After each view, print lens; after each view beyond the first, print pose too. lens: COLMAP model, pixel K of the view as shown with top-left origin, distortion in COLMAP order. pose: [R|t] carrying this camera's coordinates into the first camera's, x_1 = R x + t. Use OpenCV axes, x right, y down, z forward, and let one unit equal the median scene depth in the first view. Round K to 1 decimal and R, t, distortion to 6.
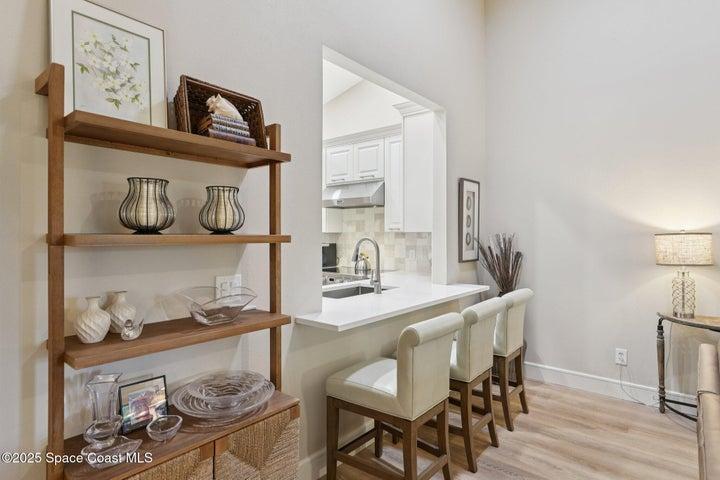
lens RADIAL K [[394.7, 0, 360.6], [0, 394.7, 238.6], [0, 0, 1]] dist [0.023274, 0.000745]
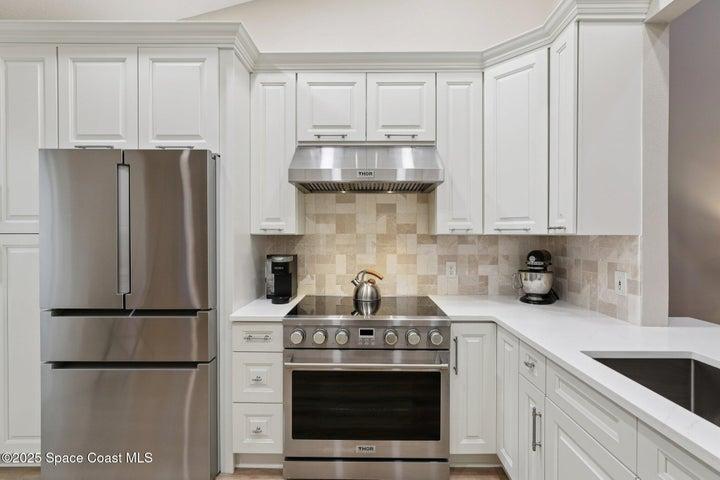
lens RADIAL K [[325.3, 0, 361.5], [0, 325.3, 239.6], [0, 0, 1]] dist [-0.011958, -0.000203]
pose [[0.774977, -0.003782, 0.631978, -0.310169], [0.007287, 0.999969, -0.002951, -0.007336], [-0.631947, 0.006892, 0.774981, 0.656524]]
